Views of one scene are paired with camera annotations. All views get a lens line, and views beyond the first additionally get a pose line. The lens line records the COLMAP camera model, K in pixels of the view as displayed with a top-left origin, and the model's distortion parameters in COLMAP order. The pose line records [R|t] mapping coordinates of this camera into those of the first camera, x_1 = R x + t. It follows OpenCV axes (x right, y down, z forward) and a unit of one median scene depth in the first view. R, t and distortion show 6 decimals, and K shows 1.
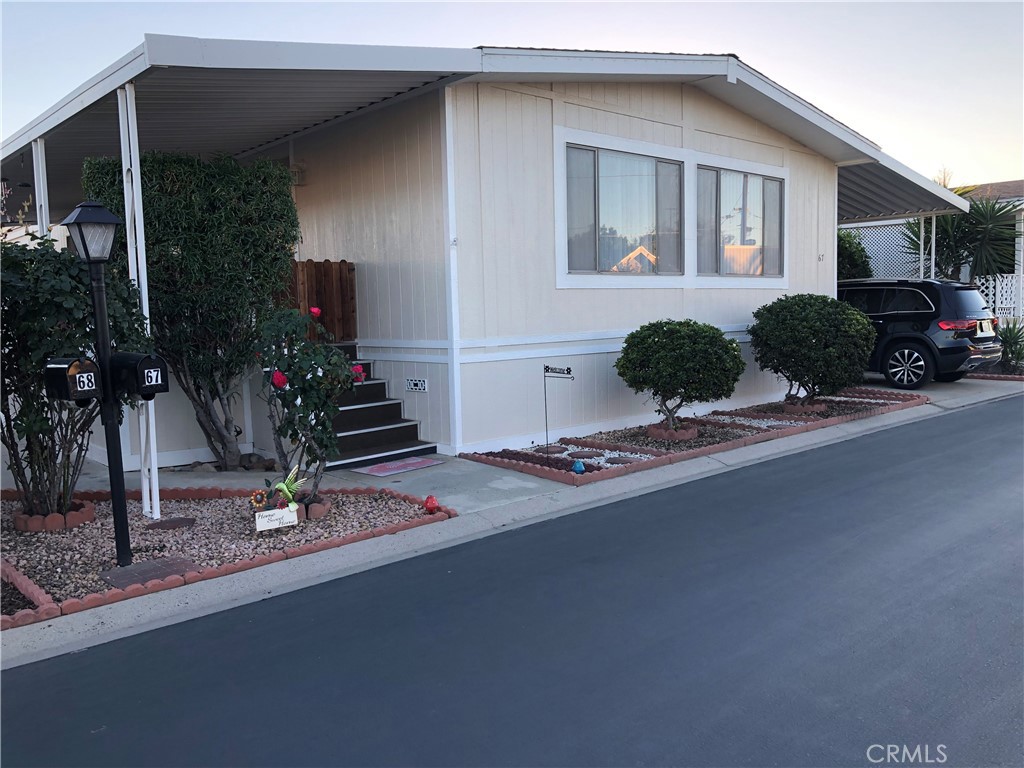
lens RADIAL K [[843.8, 0, 503.3], [0, 843.8, 385.1], [0, 0, 1]] dist [0.007211, -0.001985]
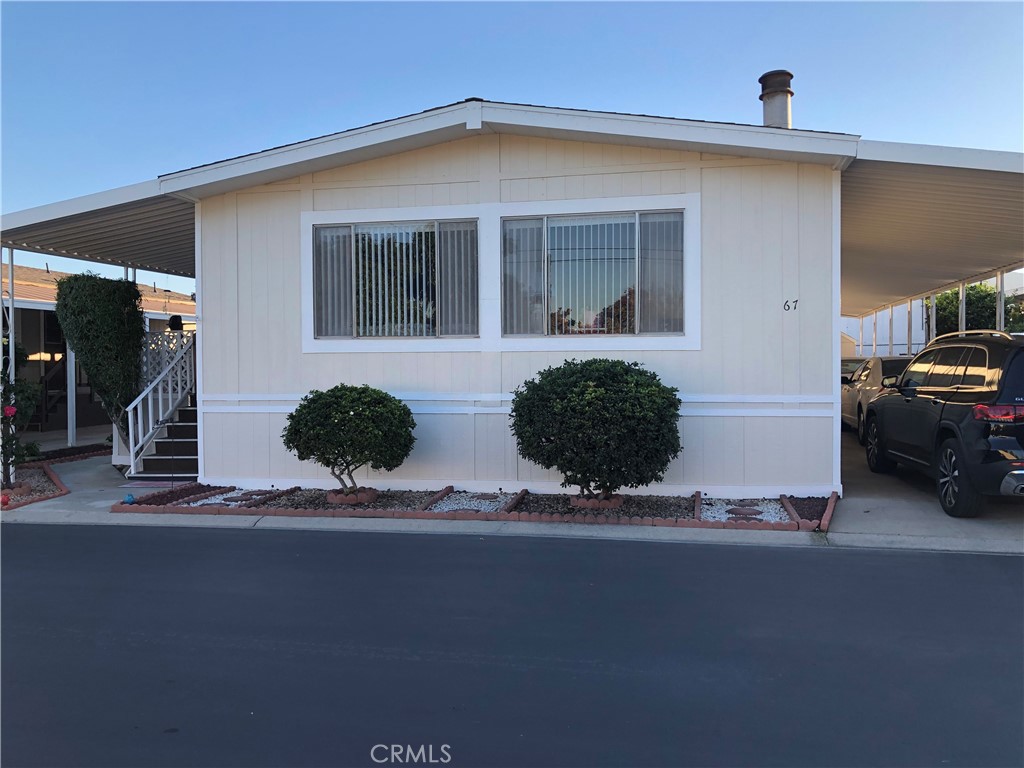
lens RADIAL K [[843.8, 0, 503.3], [0, 843.8, 385.1], [0, 0, 1]] dist [0.007211, -0.001985]
pose [[0.580438, 0.036175, -0.813501, 1.142352], [-0.078742, 0.996825, -0.011856, -0.080351], [0.810489, 0.070939, 0.581443, 0.564133]]
